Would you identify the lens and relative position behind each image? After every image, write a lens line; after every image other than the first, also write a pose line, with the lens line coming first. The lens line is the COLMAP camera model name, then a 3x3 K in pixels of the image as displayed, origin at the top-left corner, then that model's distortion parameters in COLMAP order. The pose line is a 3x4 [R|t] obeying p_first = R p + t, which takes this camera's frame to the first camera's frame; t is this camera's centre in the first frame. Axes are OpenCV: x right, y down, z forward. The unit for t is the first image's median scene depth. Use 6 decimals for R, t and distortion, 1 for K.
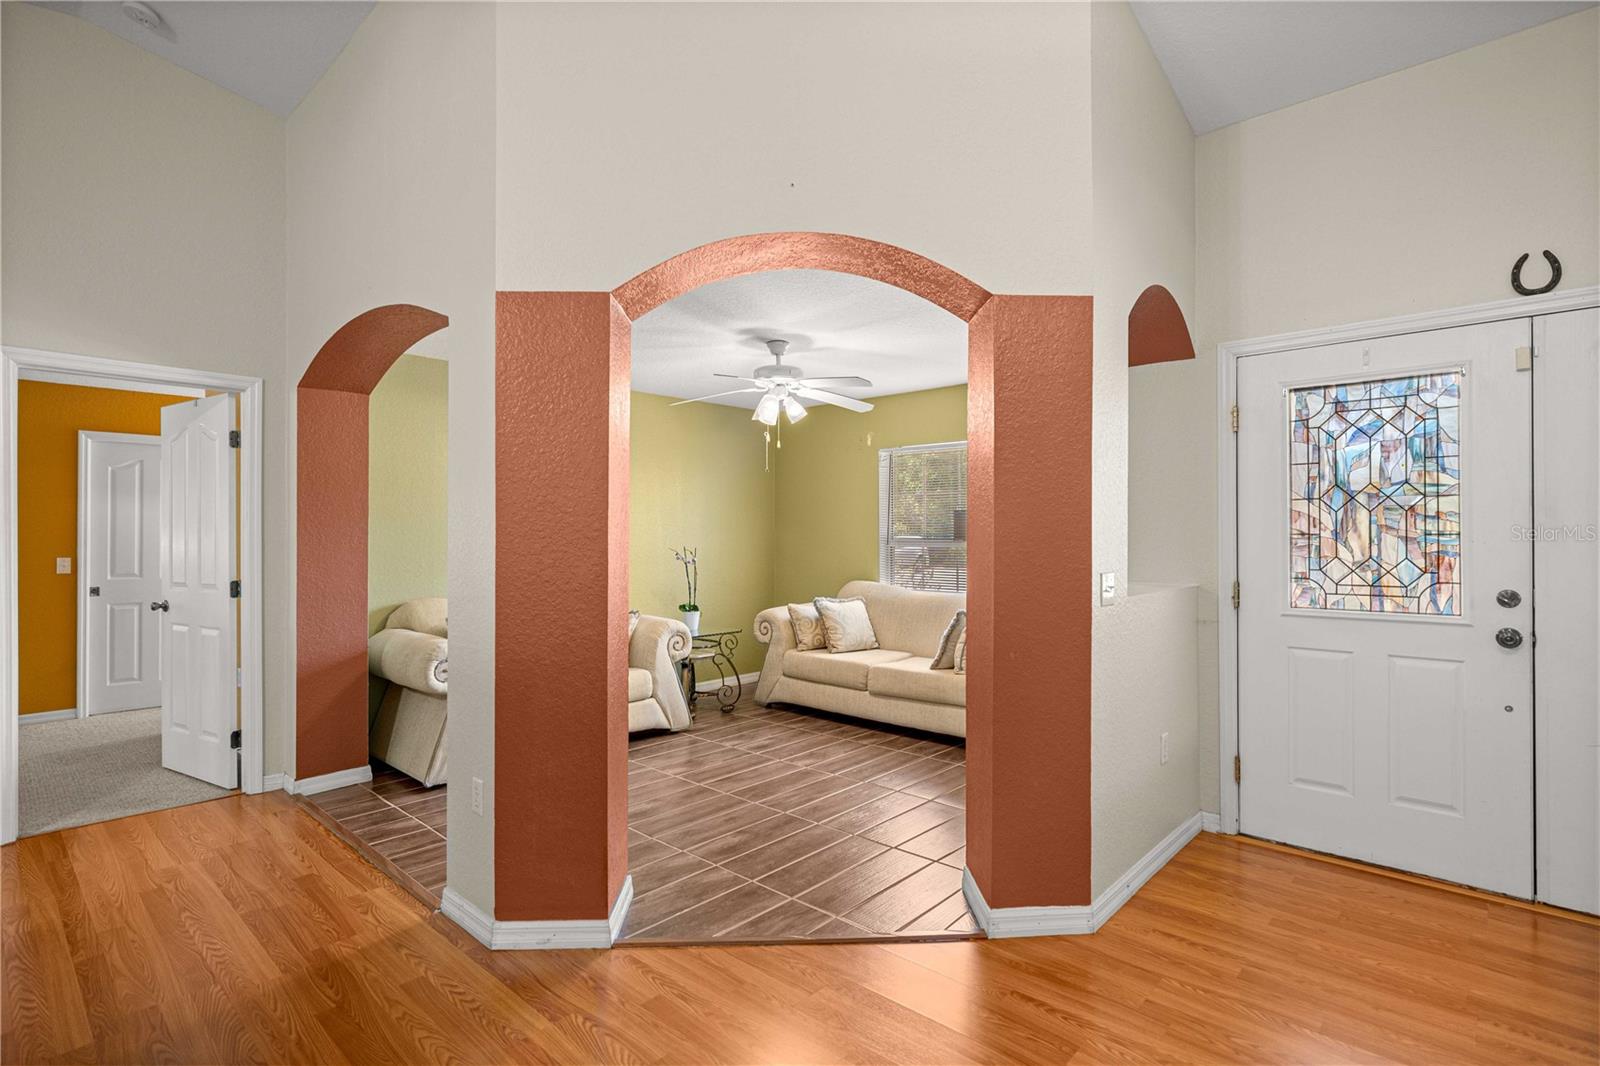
lens RADIAL K [[789.3, 0, 805.8], [0, 789.3, 535.1], [0, 0, 1]] dist [-0.001174, 0.000190]
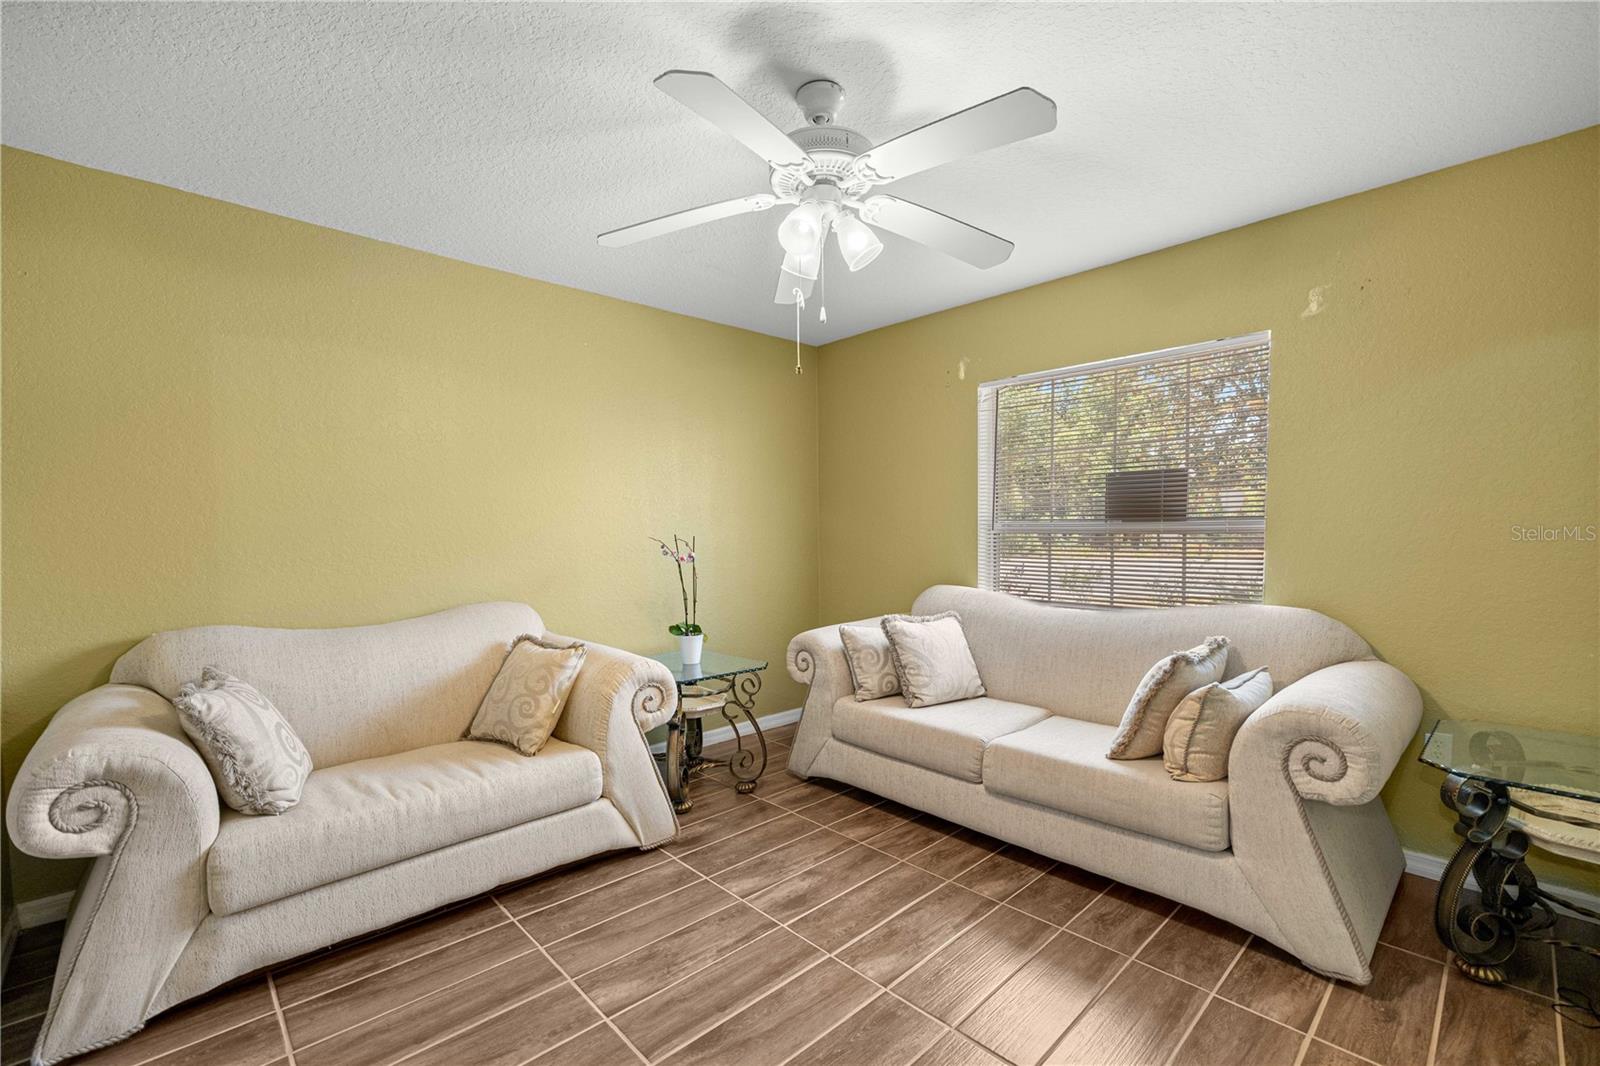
lens RADIAL K [[670.2, 0, 797.9], [0, 670.2, 530.4], [0, 0, 1]] dist [-0.000535, 0.000164]
pose [[0.997316, -0.006104, -0.072959, -0.016648], [0.005988, 0.999980, -0.001813, 0.012925], [0.072968, 0.001371, 0.997333, 0.472698]]
